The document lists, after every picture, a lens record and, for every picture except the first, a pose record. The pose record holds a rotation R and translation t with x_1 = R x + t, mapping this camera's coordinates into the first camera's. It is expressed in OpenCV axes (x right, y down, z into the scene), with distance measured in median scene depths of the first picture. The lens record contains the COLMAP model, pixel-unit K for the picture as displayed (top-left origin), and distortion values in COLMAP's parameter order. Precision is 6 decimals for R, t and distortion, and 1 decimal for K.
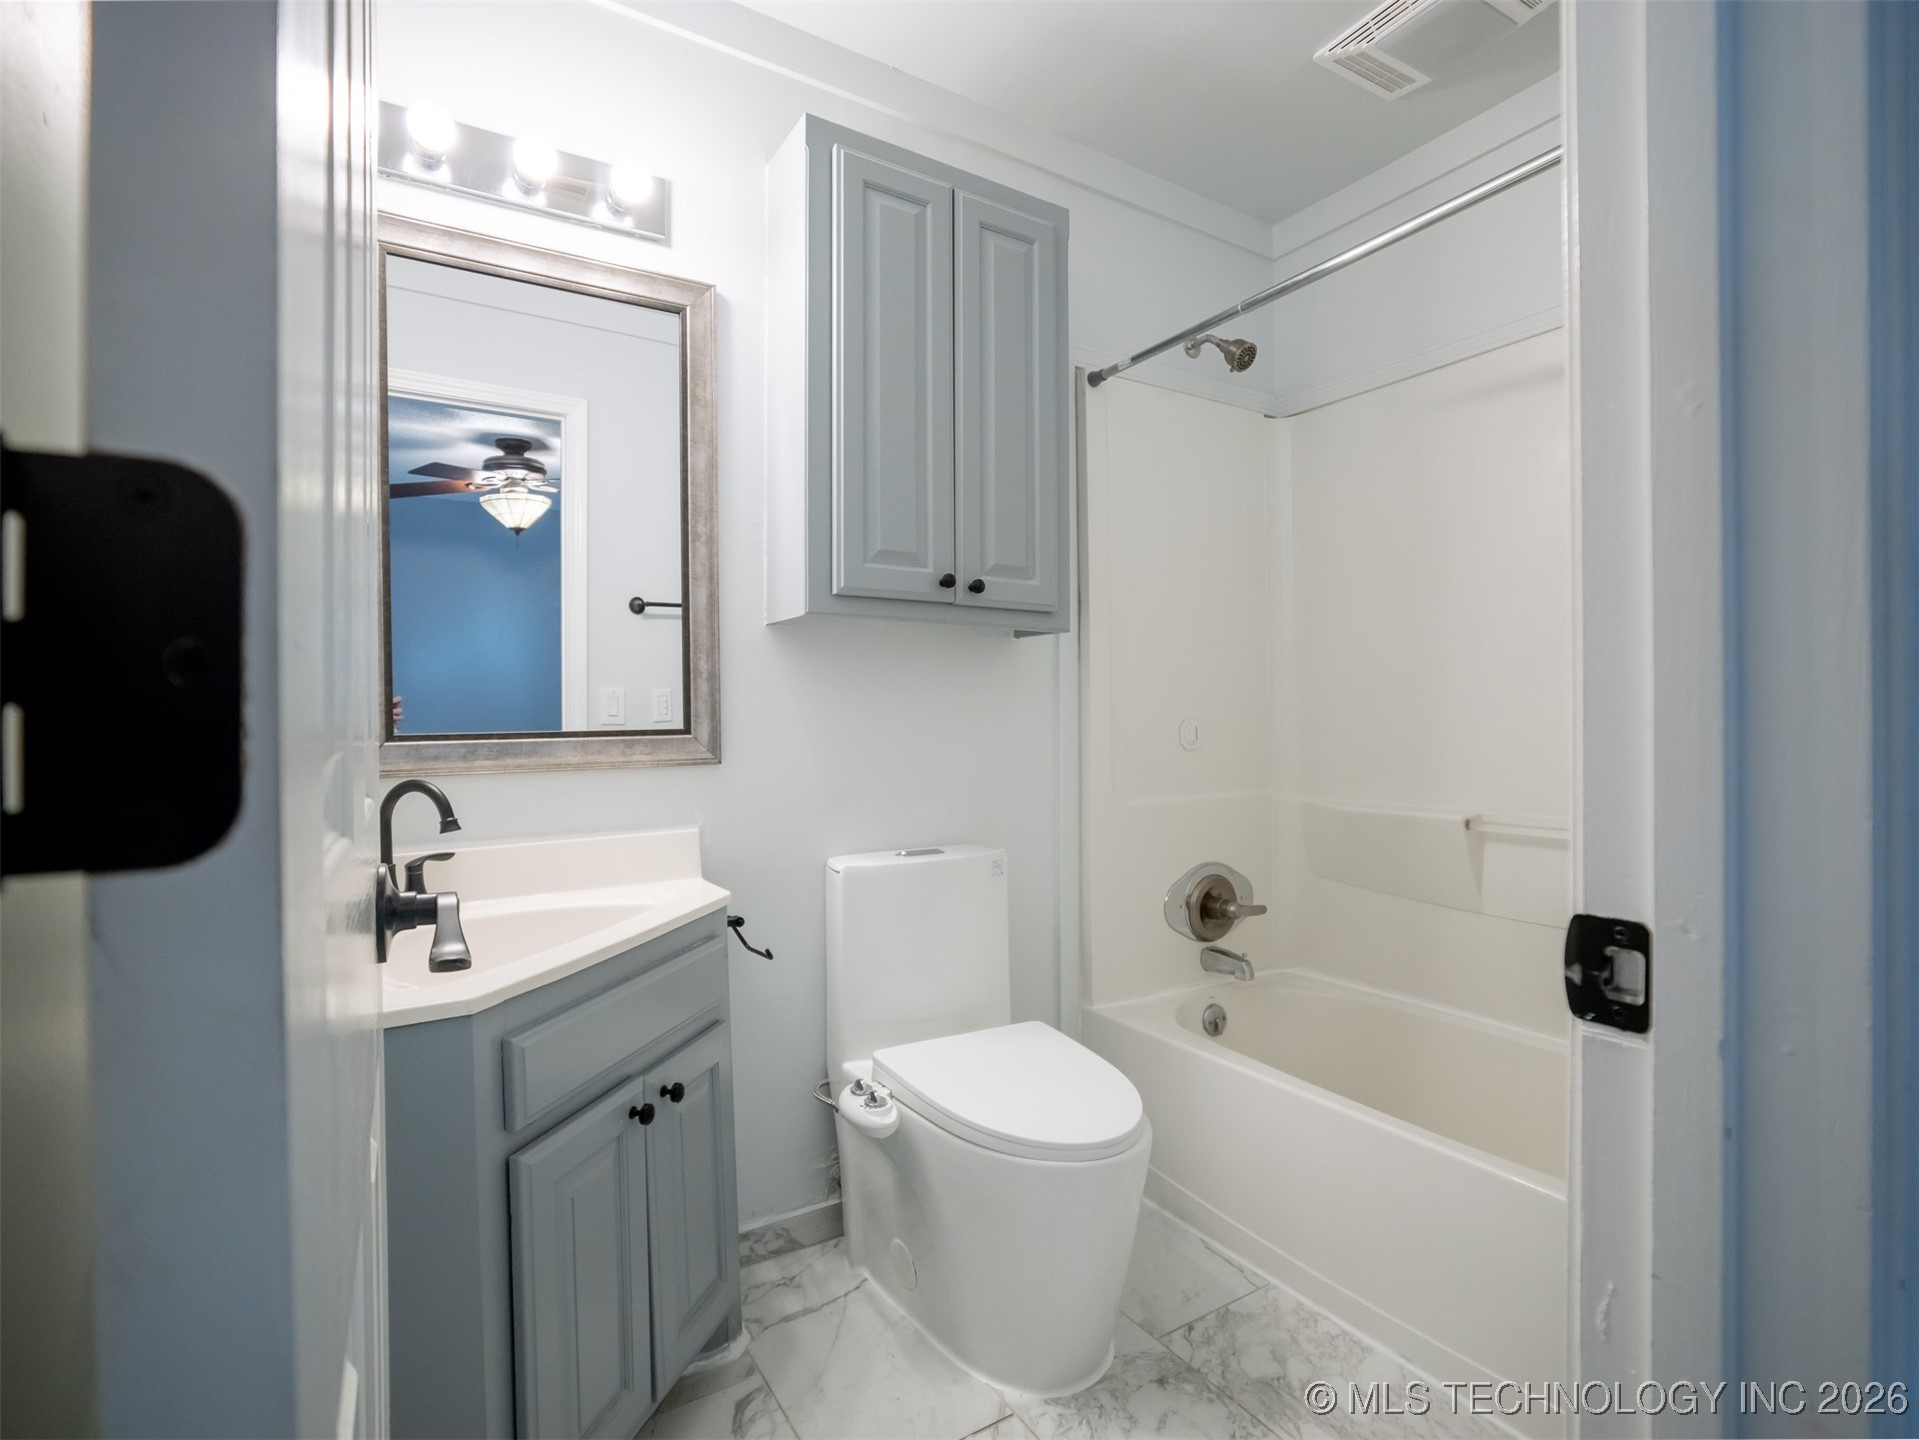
lens RADIAL K [[938.1, 0, 962.0], [0, 938.1, 726.9], [0, 0, 1]] dist [-0.044013, 0.024274]
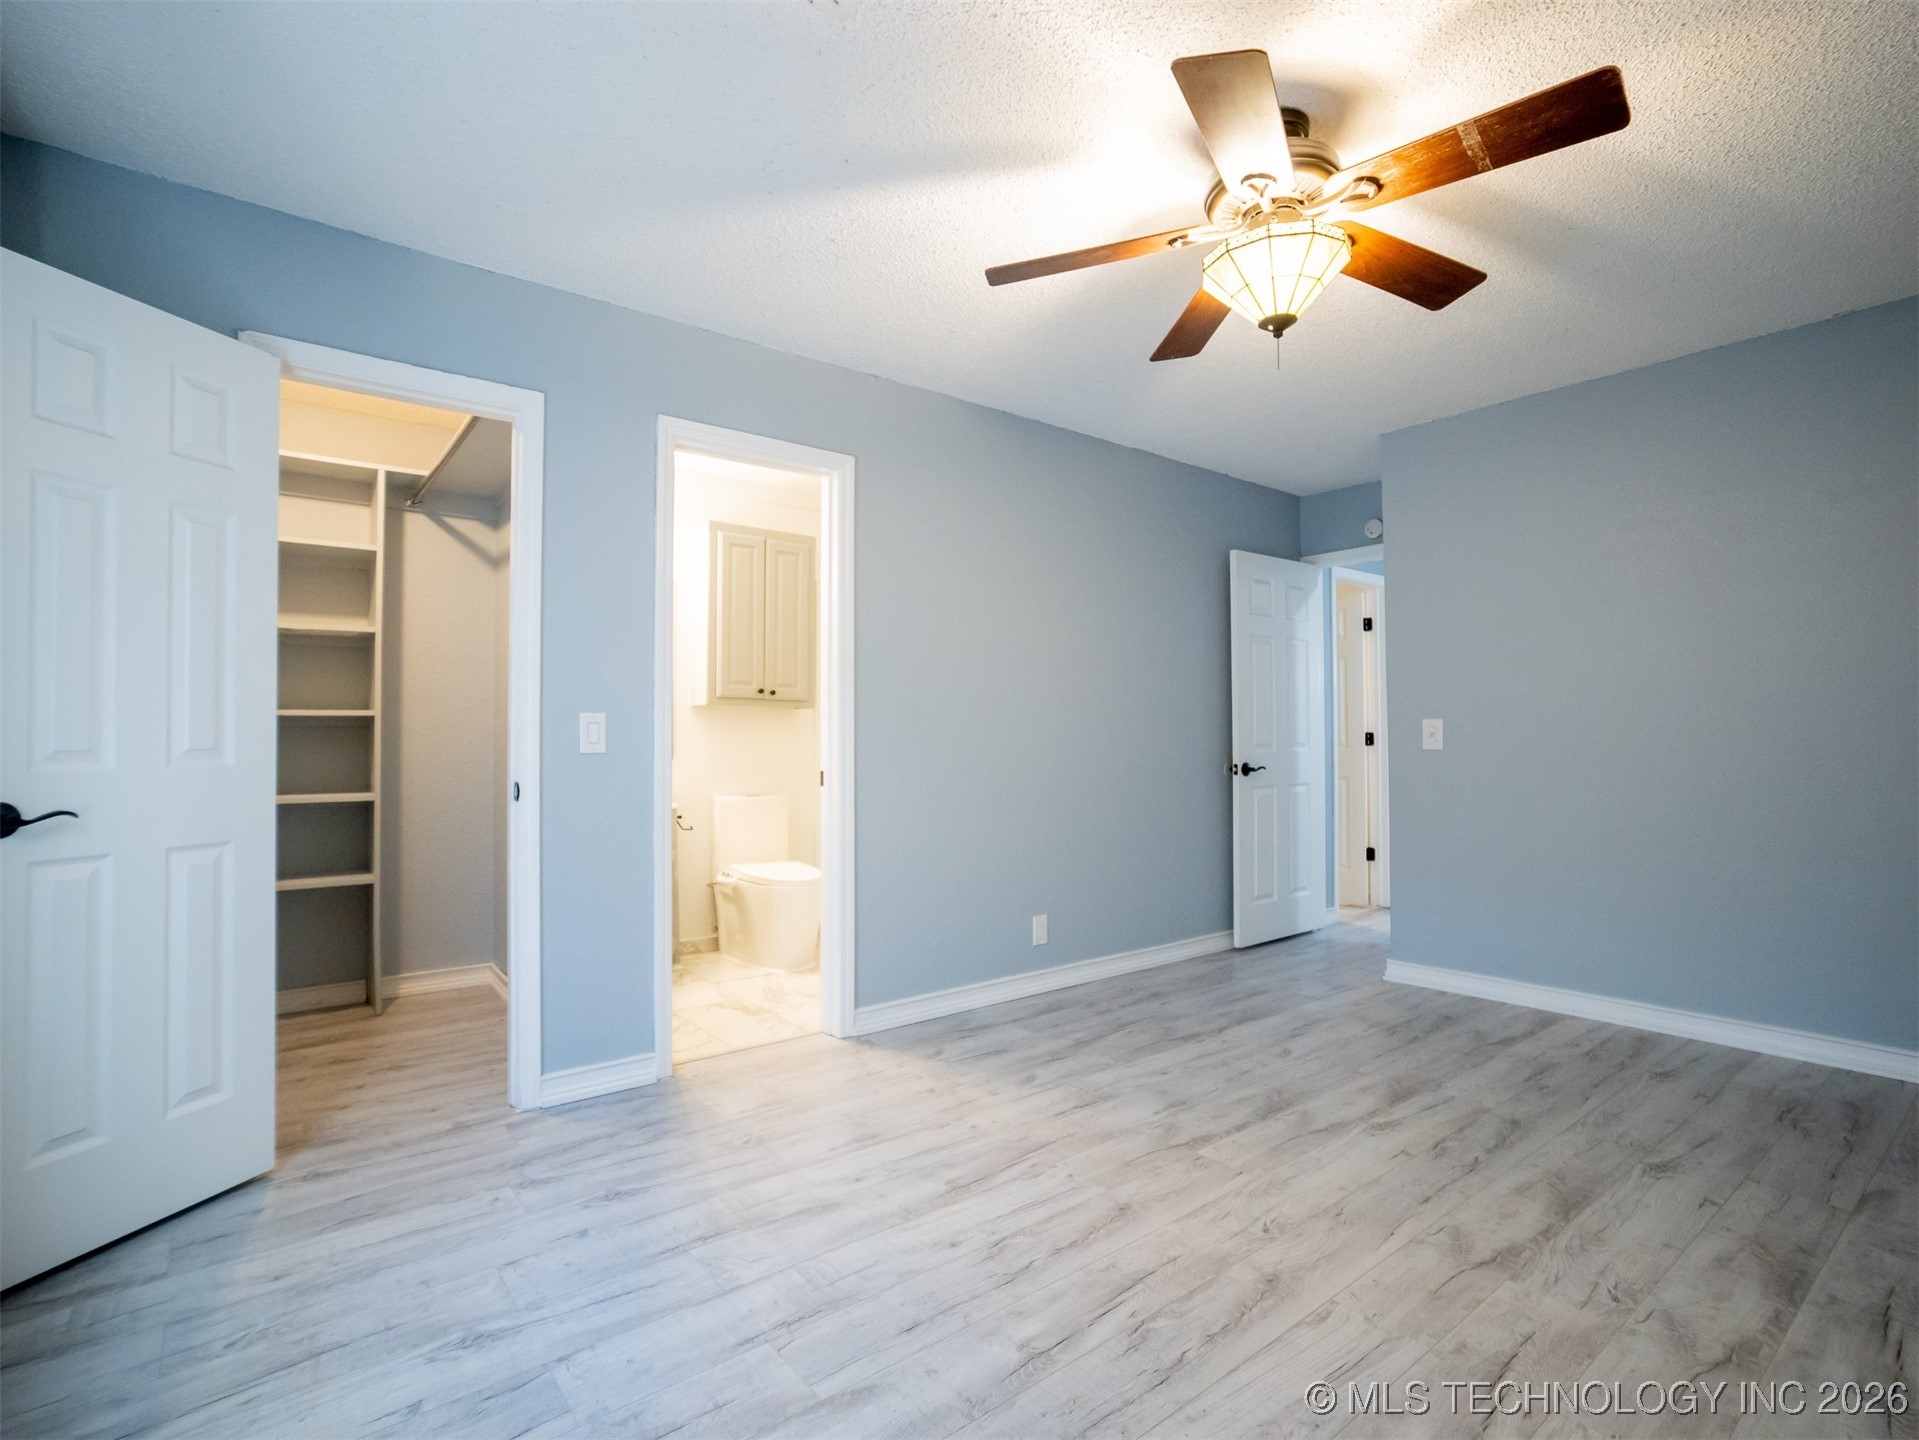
lens RADIAL K [[938.1, 0, 960.0], [0, 938.1, 713.1], [0, 0, 1]] dist [-0.044013, 0.024274]
pose [[0.994175, 0.005270, 0.107652, 0.254825], [-0.000895, 0.999173, -0.040649, 0.014263], [-0.107778, 0.040316, 0.993357, -1.660011]]
